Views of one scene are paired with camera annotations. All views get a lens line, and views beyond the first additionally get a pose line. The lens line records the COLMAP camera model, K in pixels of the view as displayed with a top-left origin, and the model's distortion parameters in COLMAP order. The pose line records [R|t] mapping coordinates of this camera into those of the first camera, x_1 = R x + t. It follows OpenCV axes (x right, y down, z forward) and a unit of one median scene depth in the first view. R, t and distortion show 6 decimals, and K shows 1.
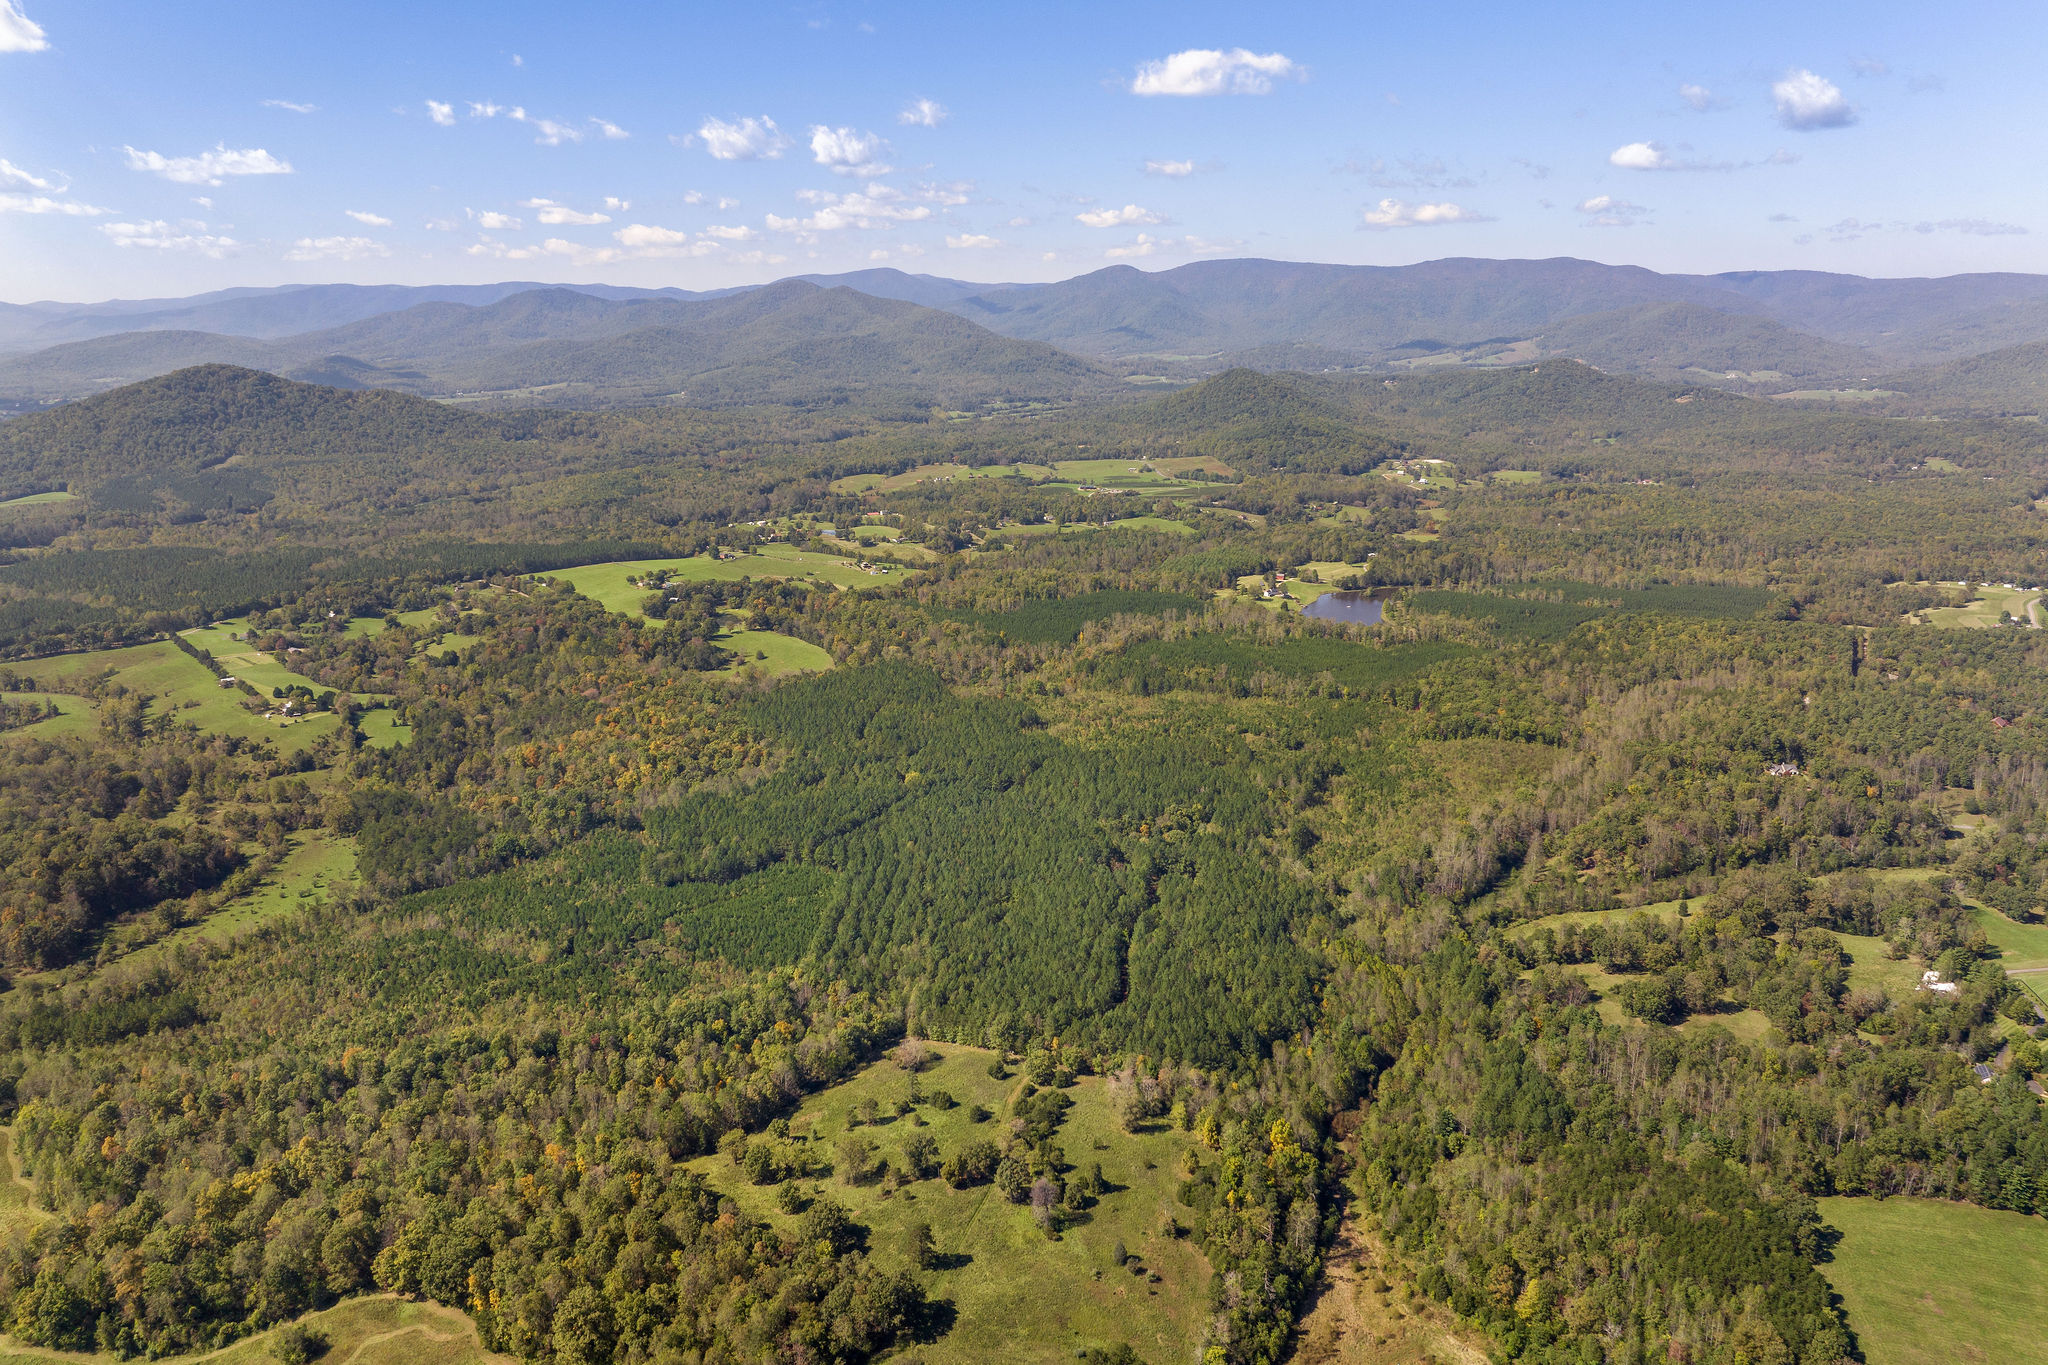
lens RADIAL K [[1438.7, 0, 1039.0], [0, 1438.7, 602.6], [0, 0, 1]] dist [-0.042146, 0.006324]
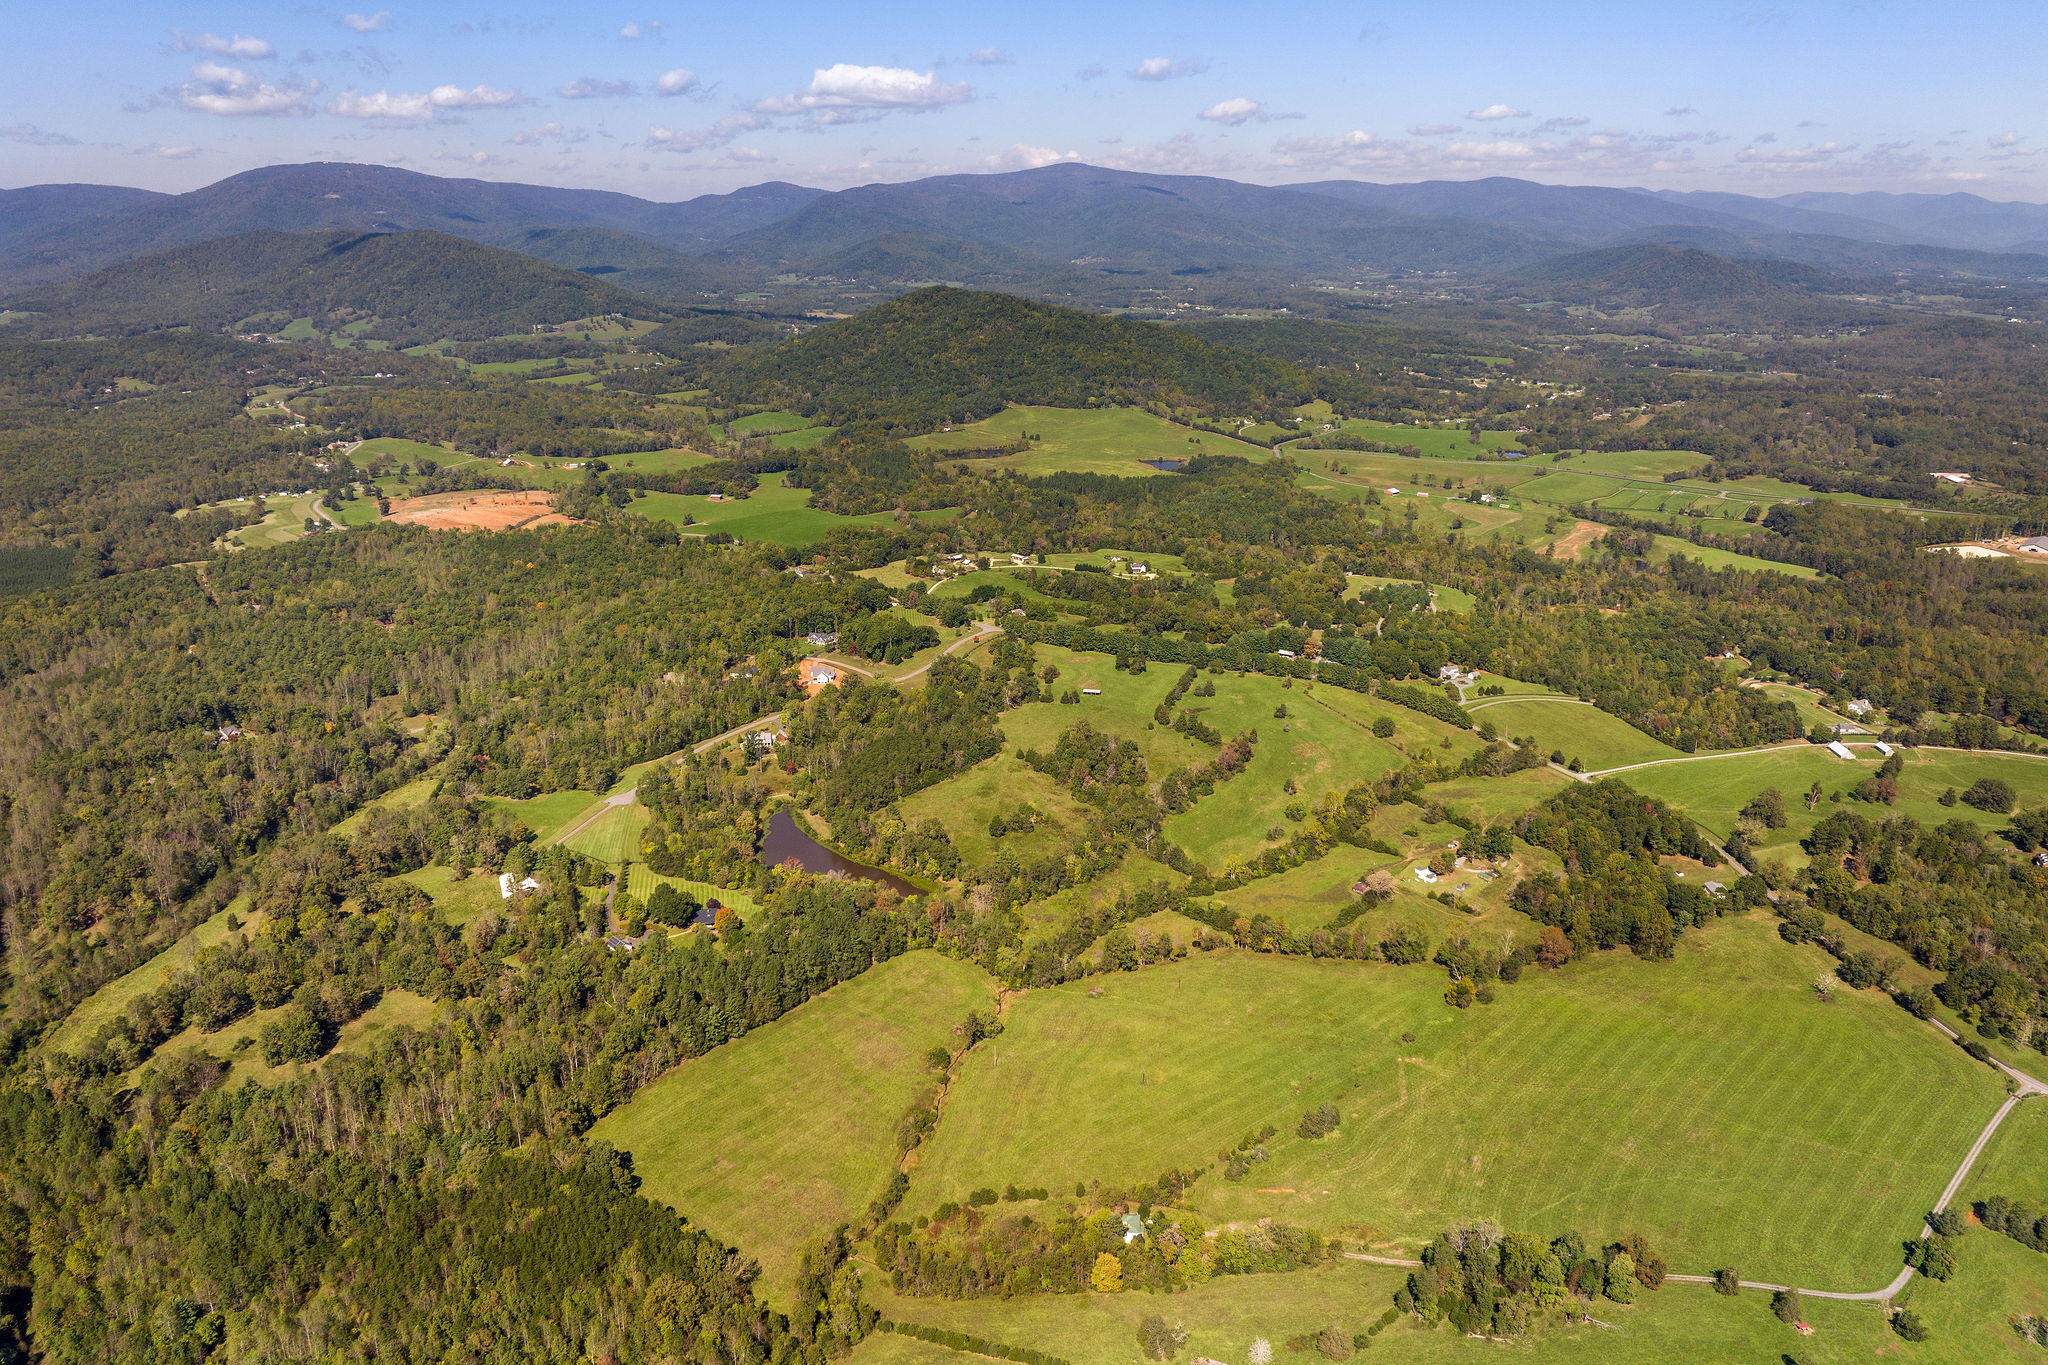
lens RADIAL K [[1438.7, 0, 1039.2], [0, 1438.7, 593.5], [0, 0, 1]] dist [-0.042146, 0.006324]
pose [[0.385379, -0.232125, 0.893085, -0.091720], [0.184134, 0.967723, 0.172068, -0.041283], [-0.904200, 0.098136, 0.415682, 0.183642]]
